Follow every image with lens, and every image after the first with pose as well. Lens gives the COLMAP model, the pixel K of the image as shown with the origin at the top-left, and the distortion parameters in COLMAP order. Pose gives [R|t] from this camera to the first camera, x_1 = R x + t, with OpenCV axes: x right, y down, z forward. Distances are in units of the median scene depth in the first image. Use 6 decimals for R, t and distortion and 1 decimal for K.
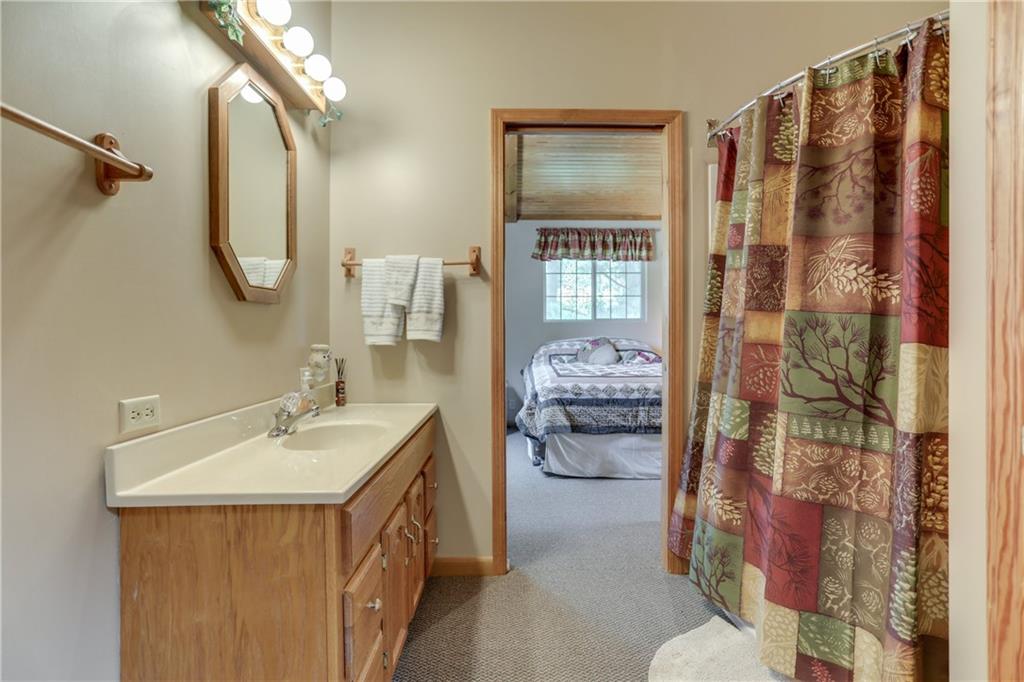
lens RADIAL K [[507.1, 0, 522.6], [0, 507.1, 347.4], [0, 0, 1]] dist [-0.040432, 0.013656]
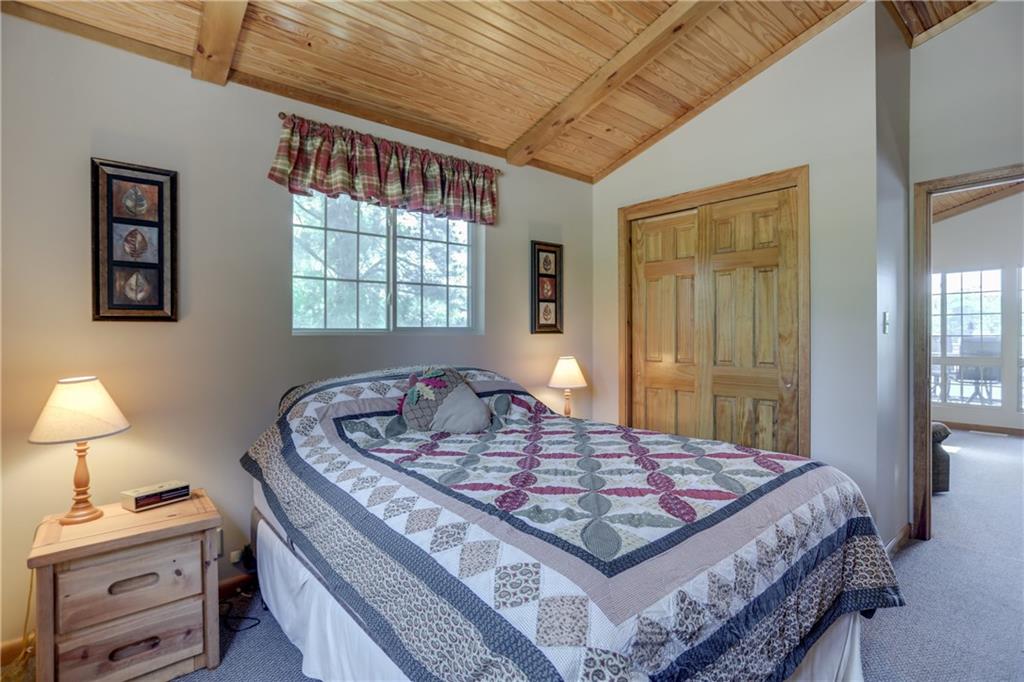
lens RADIAL K [[507.1, 0, 517.4], [0, 507.1, 331.7], [0, 0, 1]] dist [-0.040432, 0.013656]
pose [[0.761375, -0.000444, 0.648311, -0.092170], [0.012528, 0.999823, -0.014027, -0.044801], [-0.648190, 0.018802, 0.761246, 0.561308]]
